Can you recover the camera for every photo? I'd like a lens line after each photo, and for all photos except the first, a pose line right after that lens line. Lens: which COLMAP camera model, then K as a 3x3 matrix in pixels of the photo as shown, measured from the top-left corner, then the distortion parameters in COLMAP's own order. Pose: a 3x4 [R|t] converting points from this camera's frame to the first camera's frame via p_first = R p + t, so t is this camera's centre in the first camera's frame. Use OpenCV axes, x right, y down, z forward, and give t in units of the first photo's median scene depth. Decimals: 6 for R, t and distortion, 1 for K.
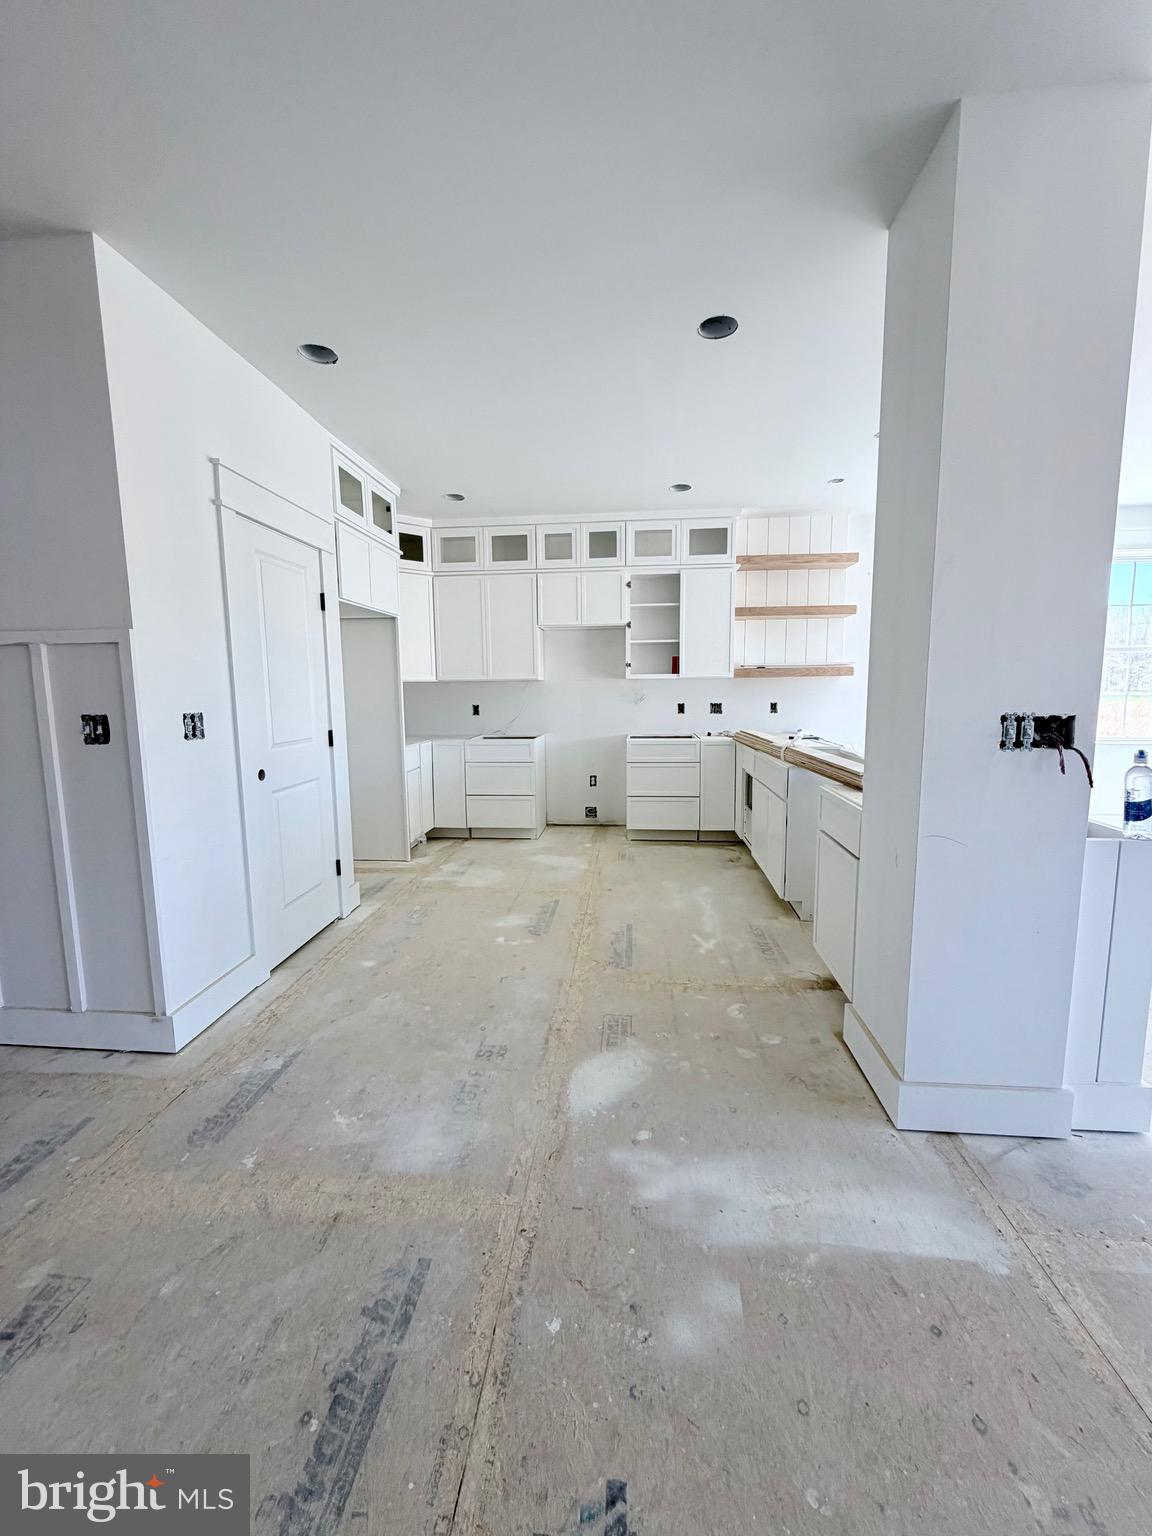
lens RADIAL K [[621.0, 0, 576.0], [0, 621.0, 768.0], [0, 0, 1]] dist [-0.000577, 0.000078]
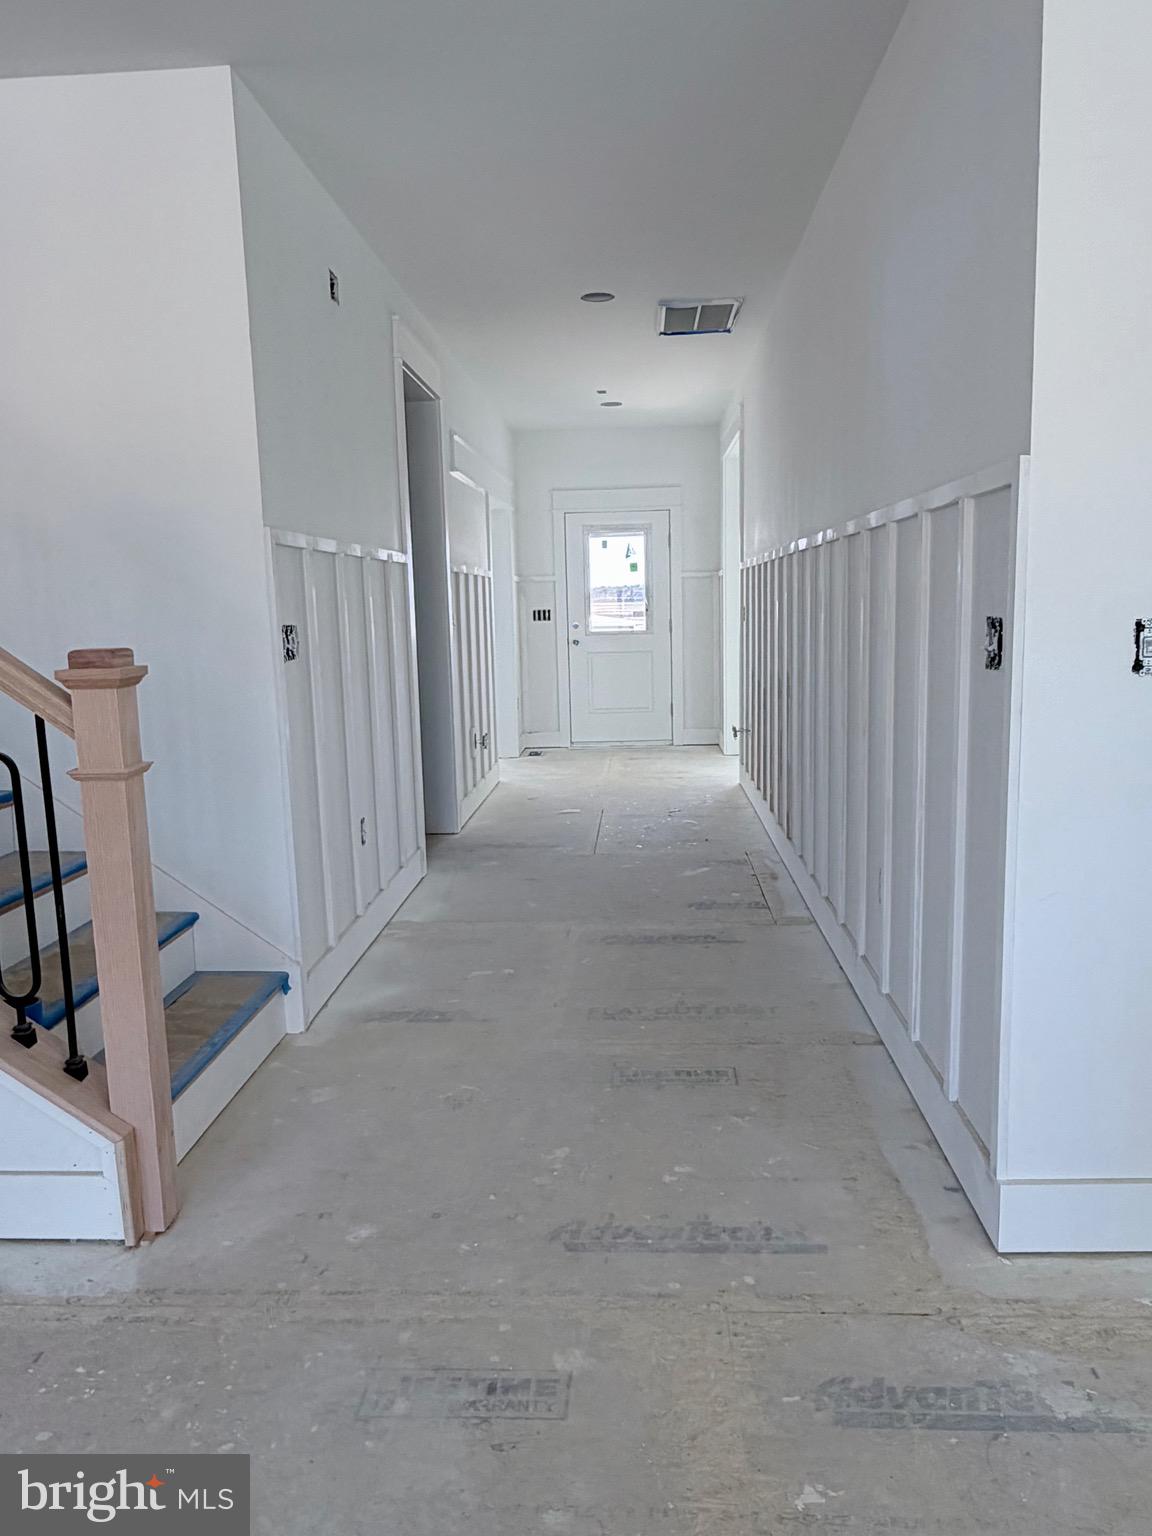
lens RADIAL K [[1077.0, 0, 576.0], [0, 1077.0, 768.0], [0, 0, 1]] dist [0.008028, 0.000112]
pose [[0.030736, 0.158865, -0.986822, 0.217607], [-0.096253, 0.983170, 0.155279, -0.068938], [0.994882, 0.090211, 0.045510, 0.602809]]
